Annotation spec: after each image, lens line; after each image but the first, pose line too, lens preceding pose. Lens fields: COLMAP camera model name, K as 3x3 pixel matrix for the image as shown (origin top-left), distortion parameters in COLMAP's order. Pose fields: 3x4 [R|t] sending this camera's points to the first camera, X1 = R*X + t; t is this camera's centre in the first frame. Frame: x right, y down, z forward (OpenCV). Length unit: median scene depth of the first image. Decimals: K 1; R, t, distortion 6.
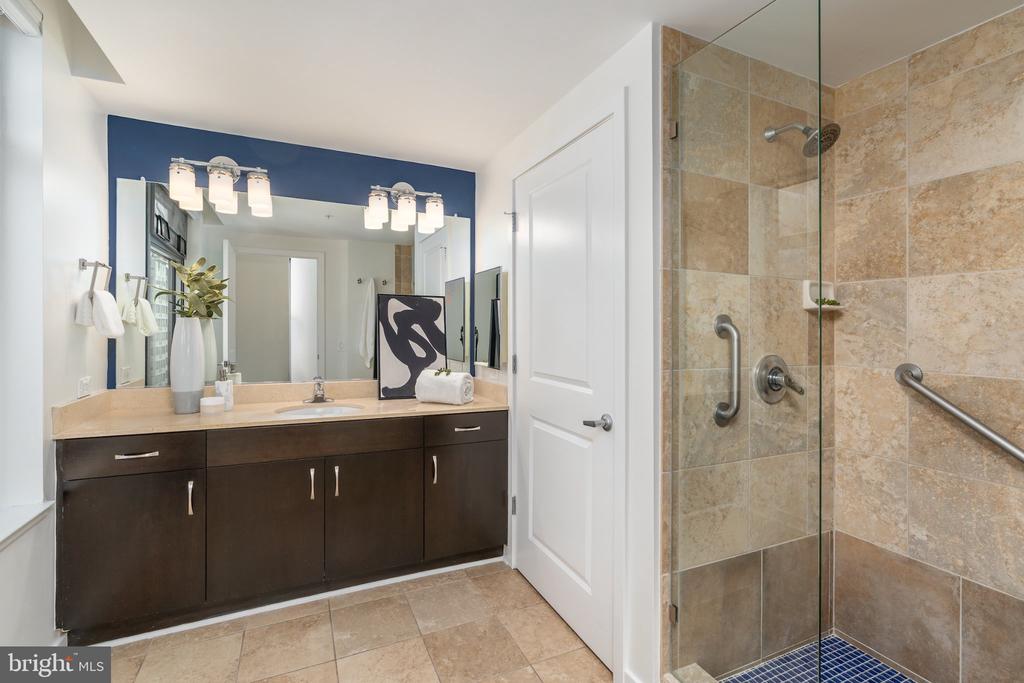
lens RADIAL K [[473.7, 0, 510.5], [0, 473.7, 335.7], [0, 0, 1]] dist [-0.006131, 0.002646]
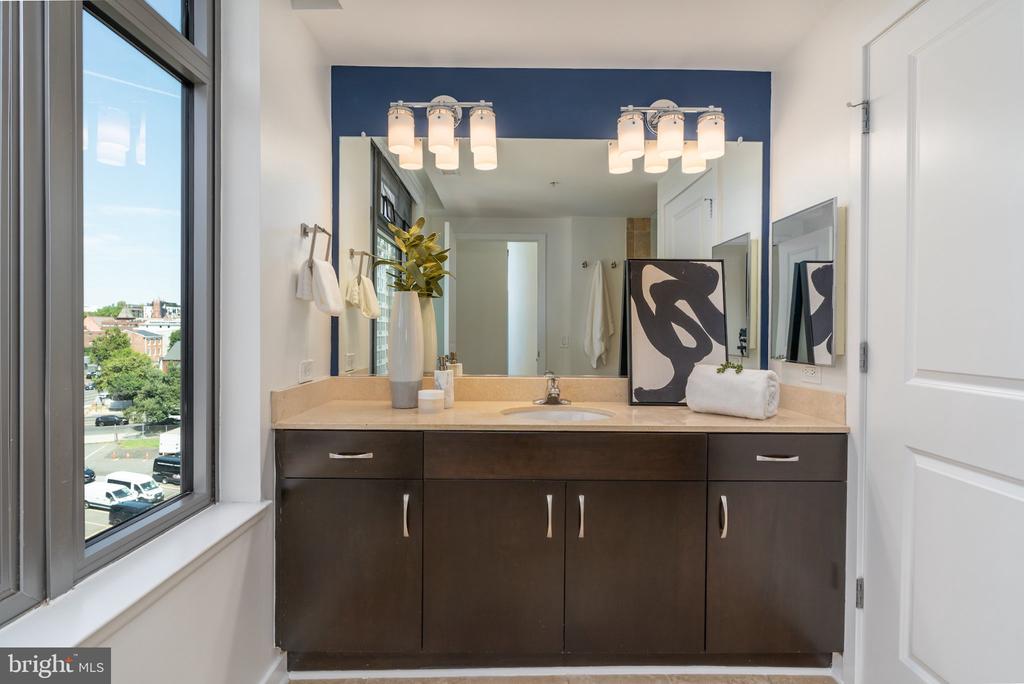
lens RADIAL K [[533.8, 0, 511.3], [0, 533.8, 340.6], [0, 0, 1]] dist [-0.000660, -0.000653]
pose [[0.911767, 0.005538, -0.410672, -0.118367], [-0.003181, 0.999974, 0.006422, 0.035326], [0.410697, -0.004549, 0.911761, 0.201587]]
